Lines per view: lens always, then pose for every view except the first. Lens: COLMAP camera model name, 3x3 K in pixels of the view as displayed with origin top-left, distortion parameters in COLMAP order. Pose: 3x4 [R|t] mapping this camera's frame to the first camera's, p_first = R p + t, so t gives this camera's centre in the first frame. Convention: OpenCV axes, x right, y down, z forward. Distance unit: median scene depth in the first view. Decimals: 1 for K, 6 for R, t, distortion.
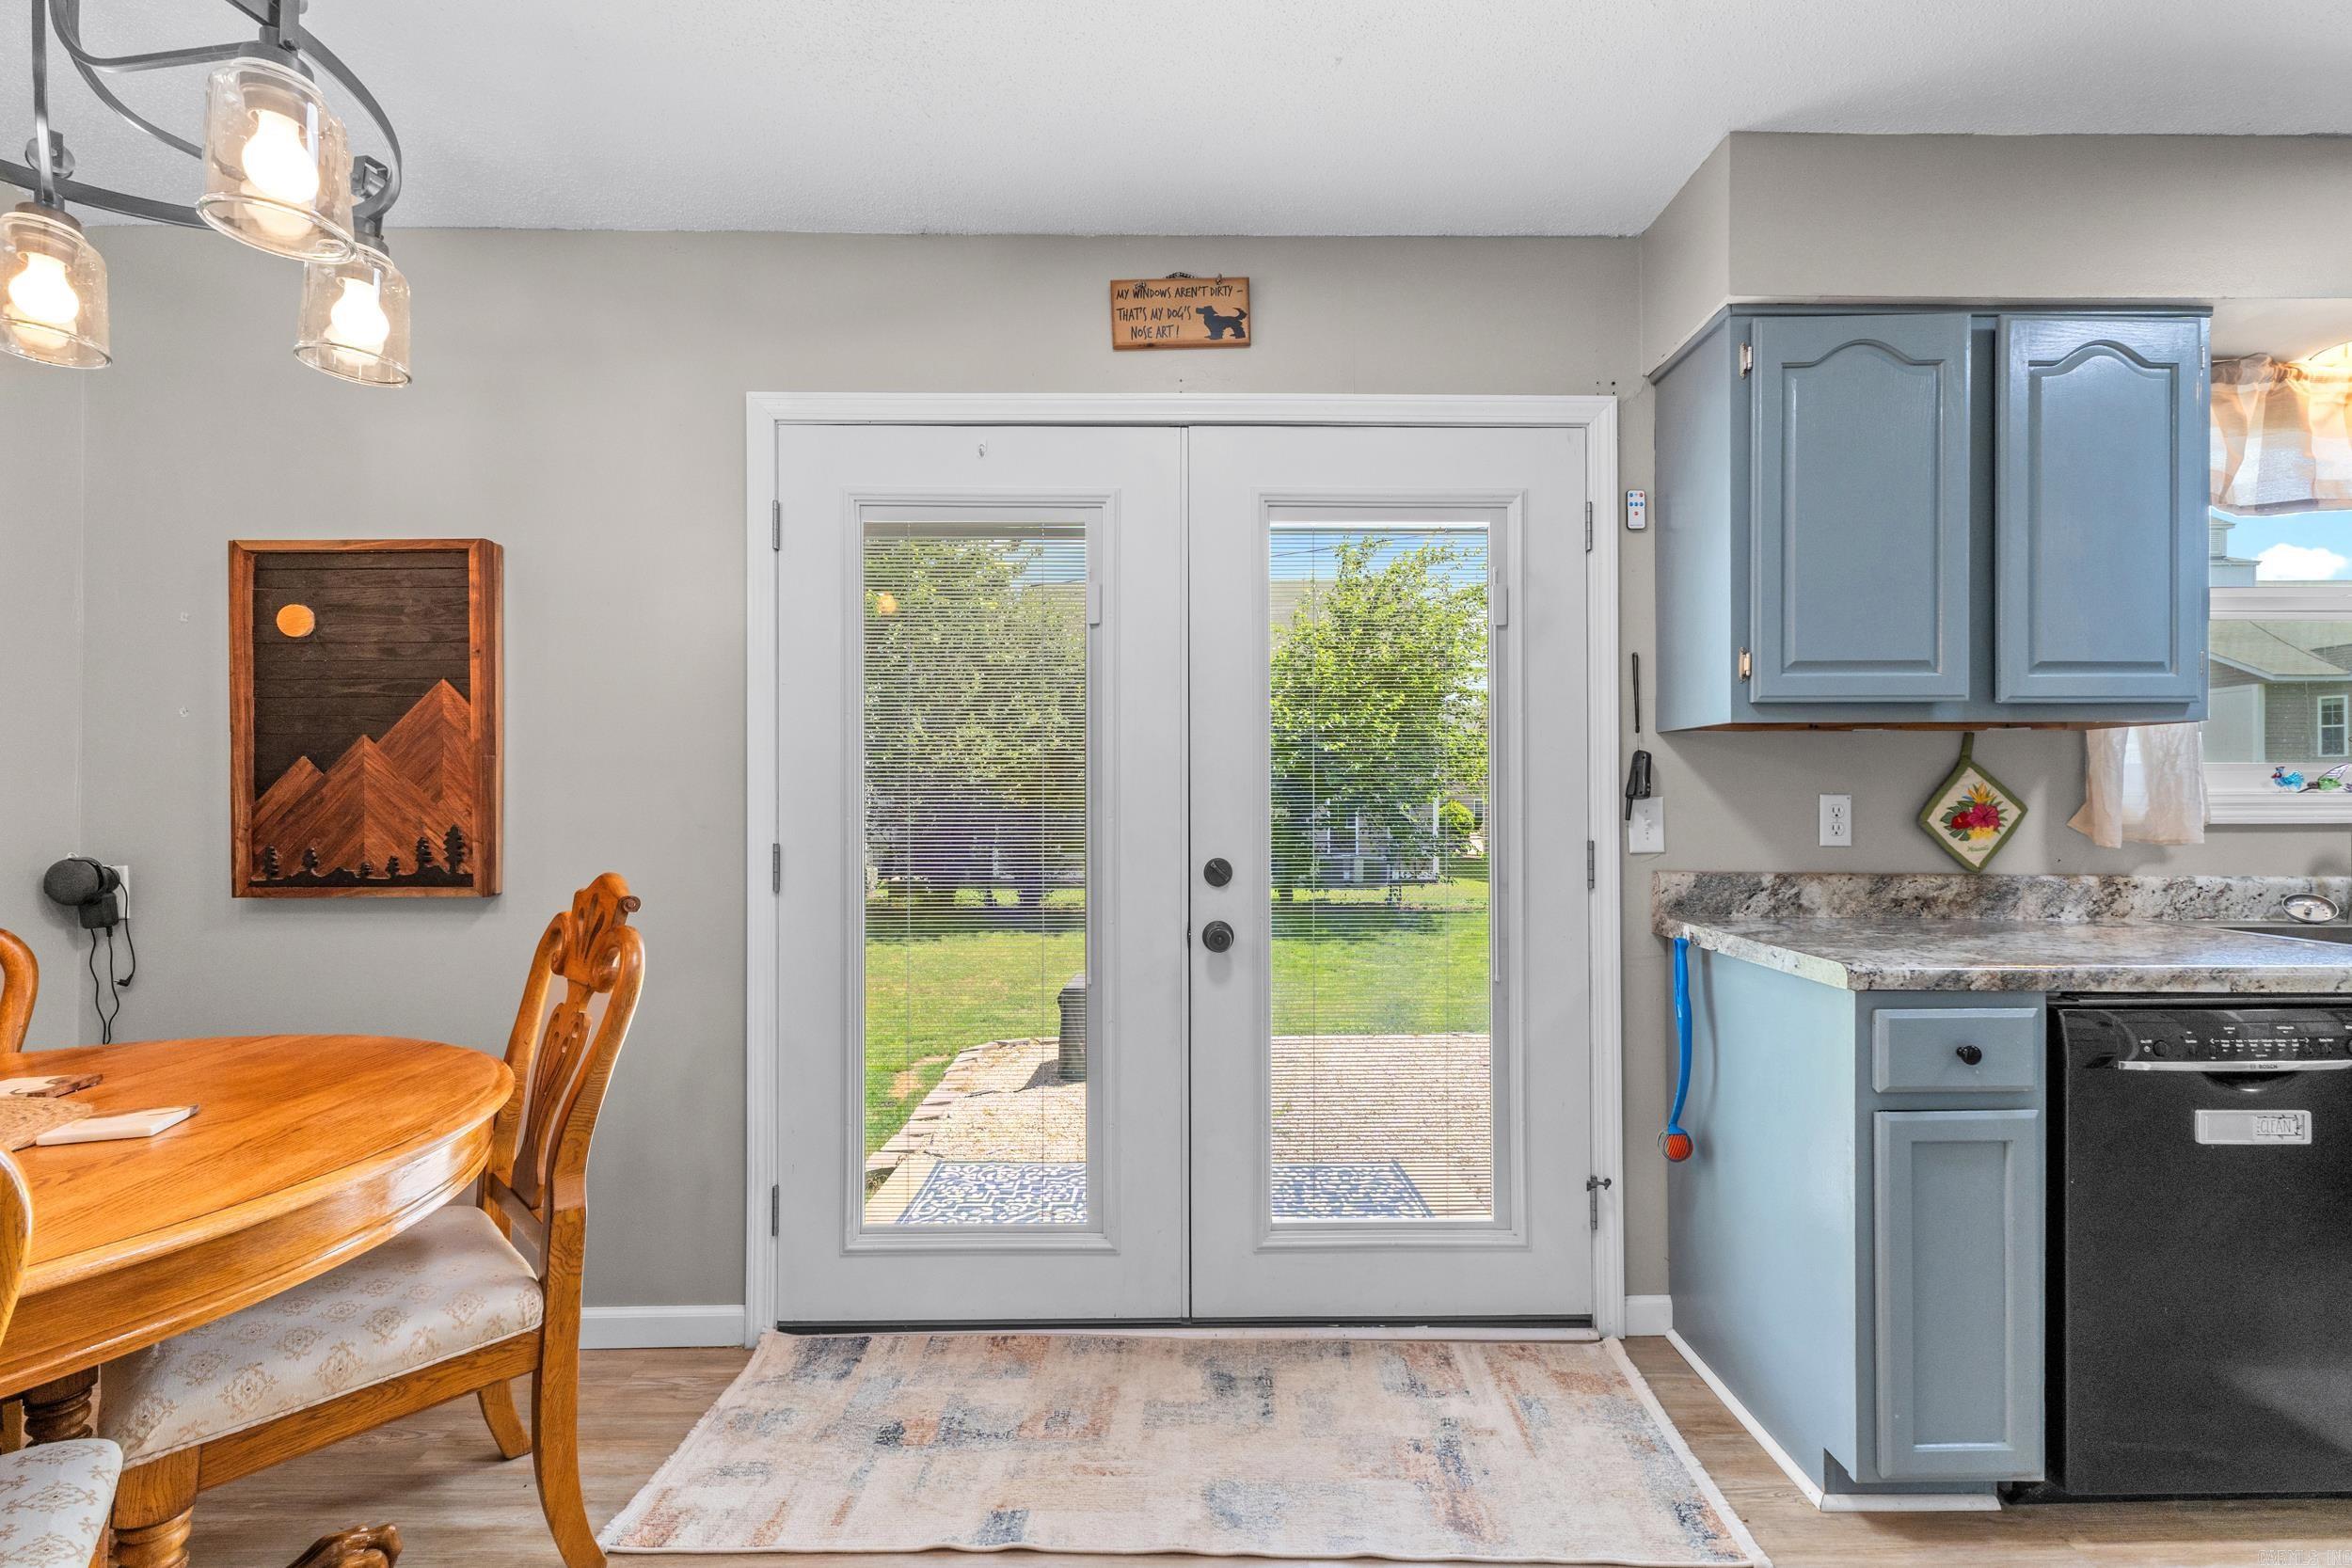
lens RADIAL K [[992.1, 0, 1174.3], [0, 992.1, 803.3], [0, 0, 1]] dist [0.002390, 0.000087]
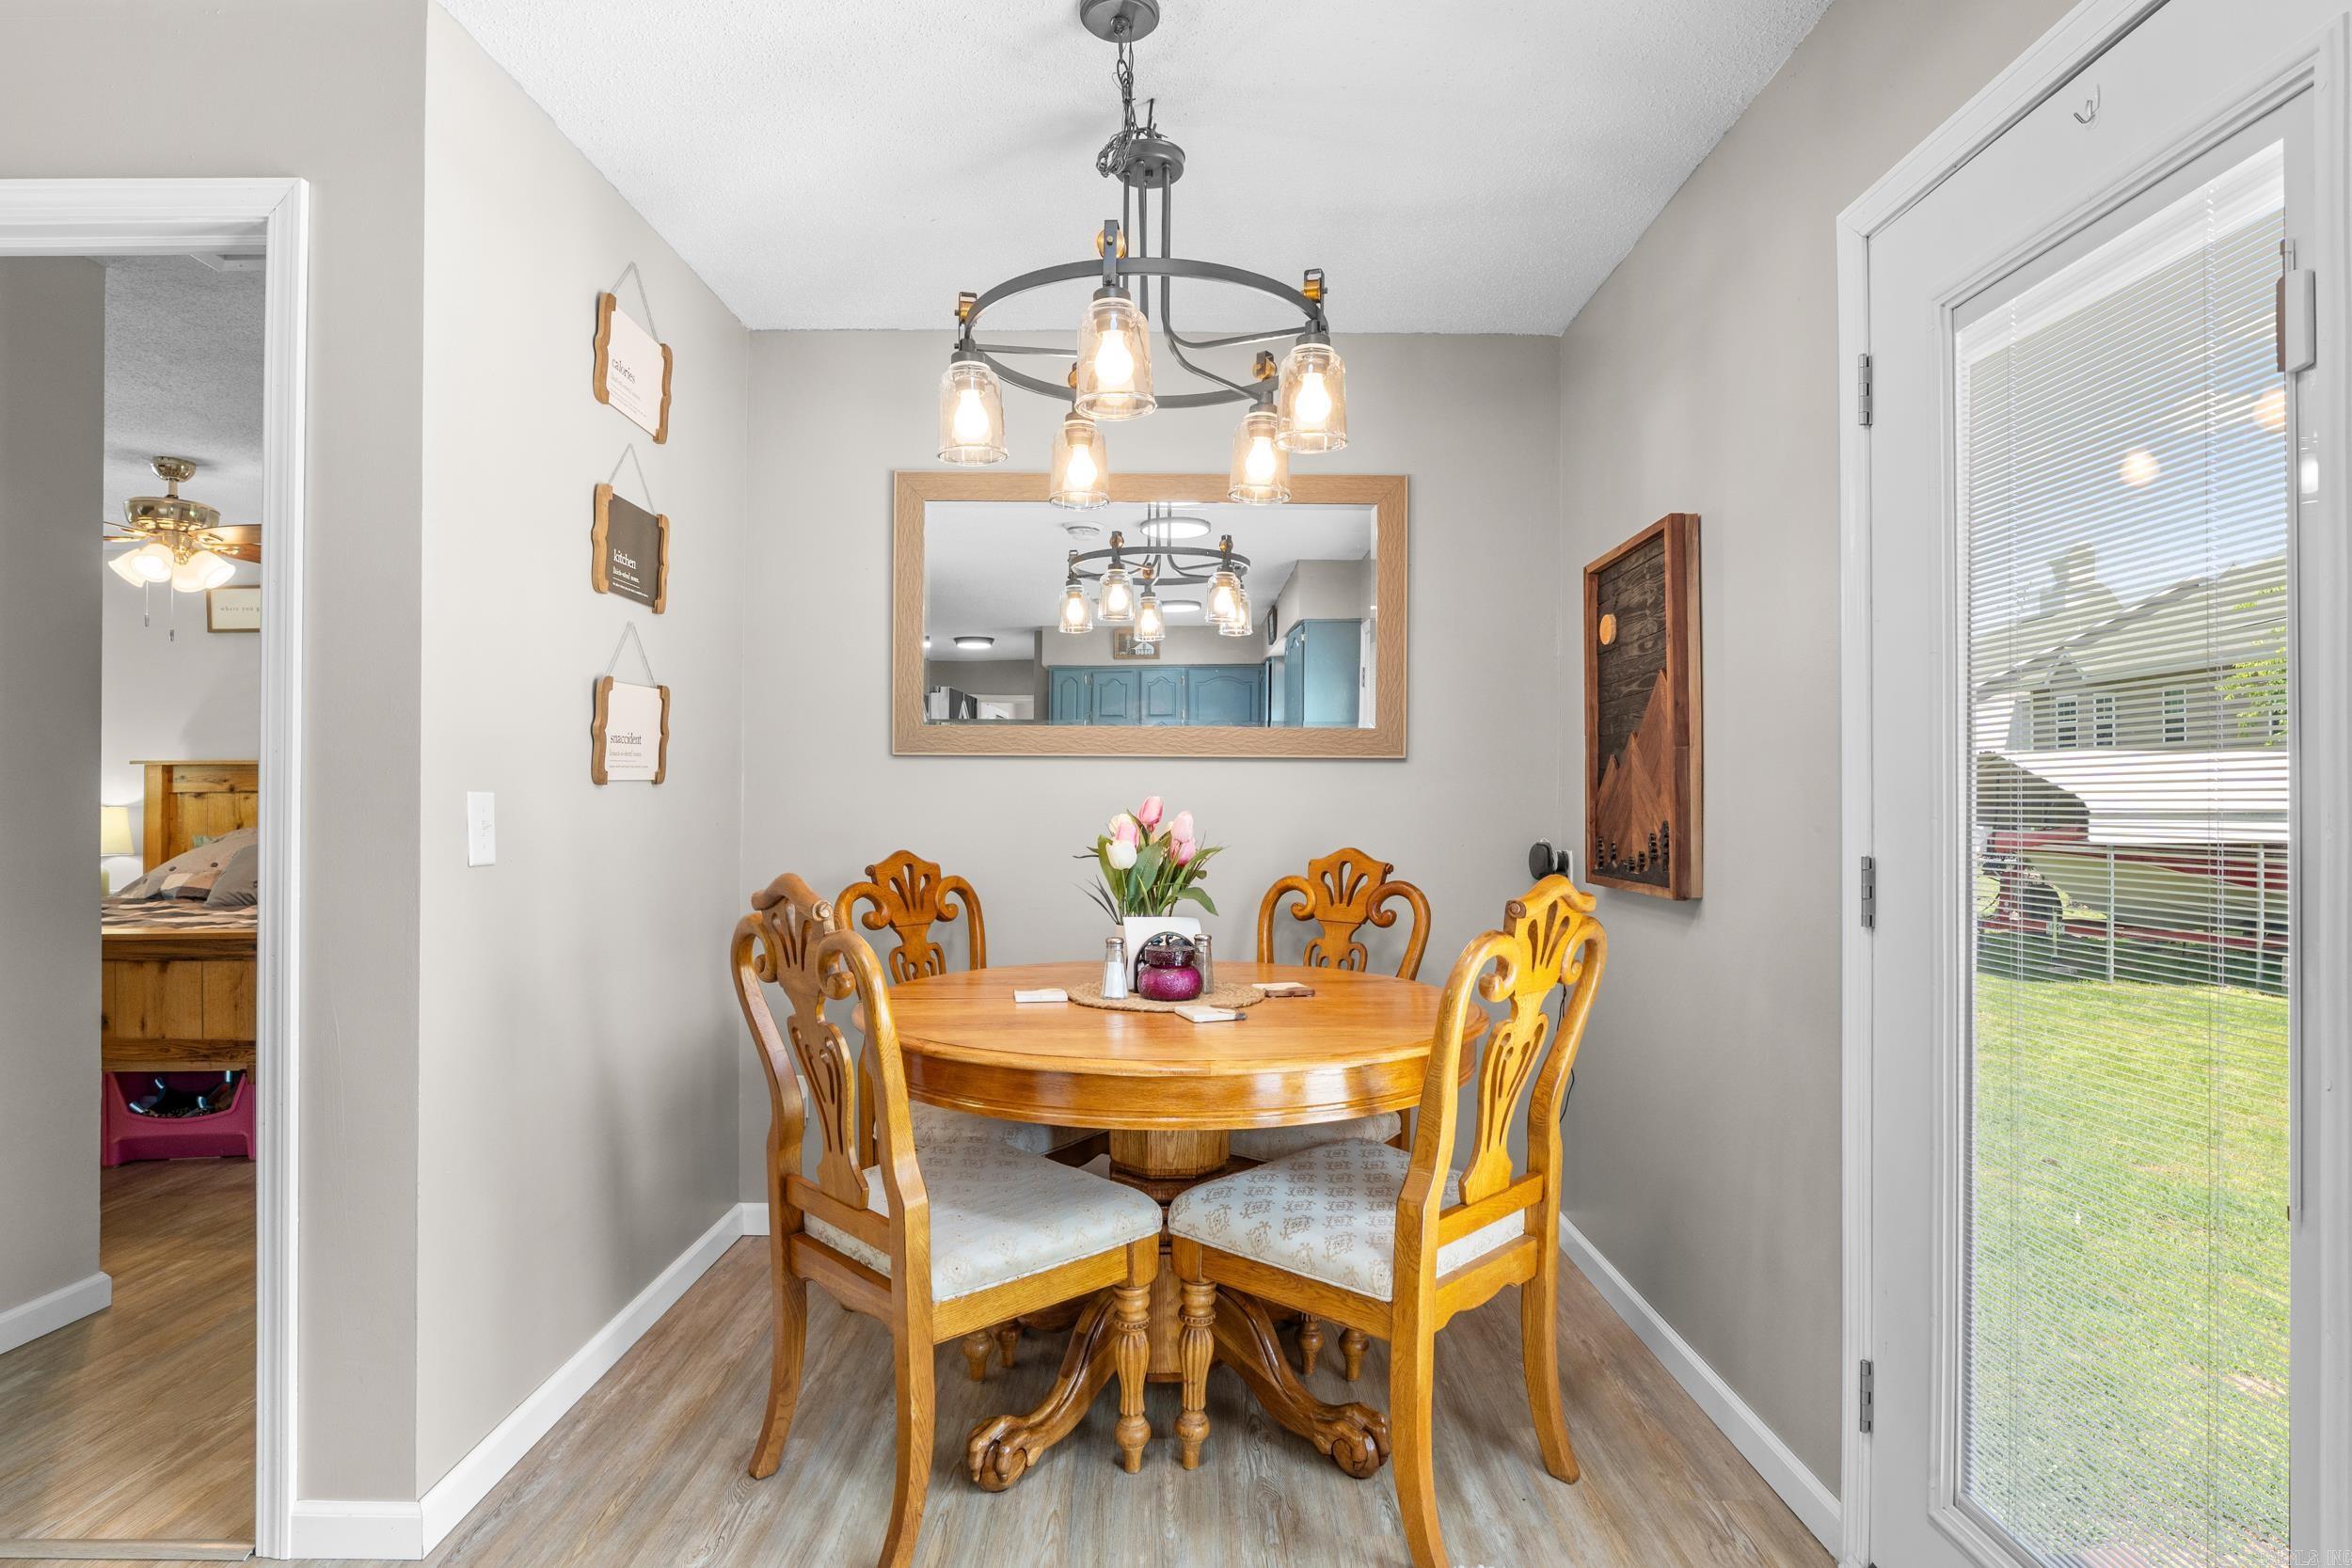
lens RADIAL K [[1238.9, 0, 1176.2], [0, 1238.9, 793.0], [0, 0, 1]] dist [-0.018427, 0.000740]
pose [[-0.004776, -0.010255, -0.999936, 0.444346], [0.001110, 0.999947, -0.010260, 0.005952], [0.999988, -0.001159, -0.004764, 0.530092]]
